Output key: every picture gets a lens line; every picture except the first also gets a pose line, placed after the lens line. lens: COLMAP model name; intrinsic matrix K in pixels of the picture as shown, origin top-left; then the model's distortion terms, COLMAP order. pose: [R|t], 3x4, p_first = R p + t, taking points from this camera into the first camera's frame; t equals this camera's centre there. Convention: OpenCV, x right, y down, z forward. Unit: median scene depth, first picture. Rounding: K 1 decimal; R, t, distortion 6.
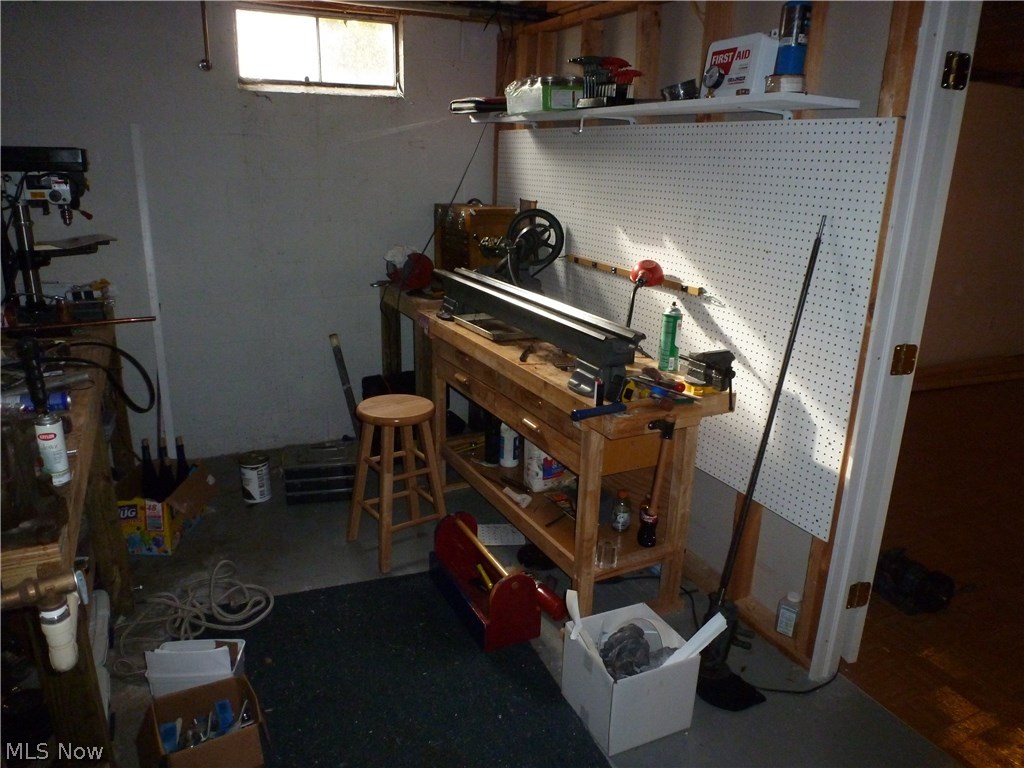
lens RADIAL K [[719.1, 0, 512.0], [0, 719.1, 384.0], [0, 0, 1]] dist [-0.052801, -0.001092]
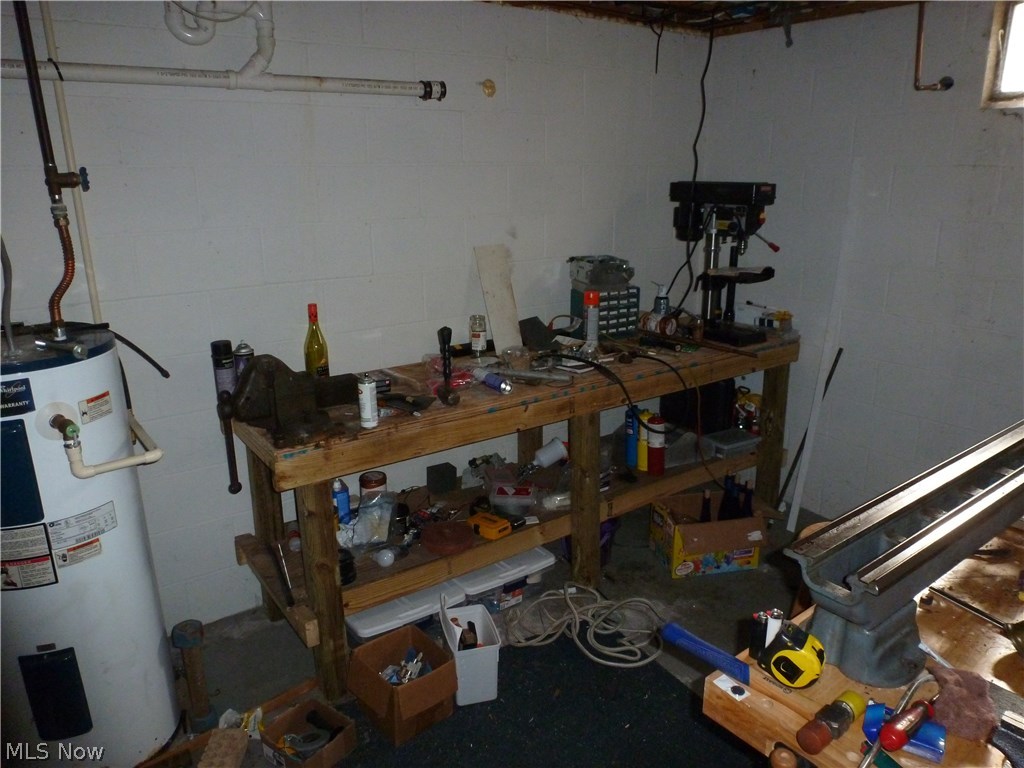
lens RADIAL K [[719.1, 0, 512.0], [0, 719.1, 384.0], [0, 0, 1]] dist [-0.052801, -0.001092]
pose [[0.190635, 0.250916, -0.949052, 0.352985], [-0.272915, 0.942215, 0.194288, -0.146335], [0.942961, 0.221972, 0.248098, 0.413492]]
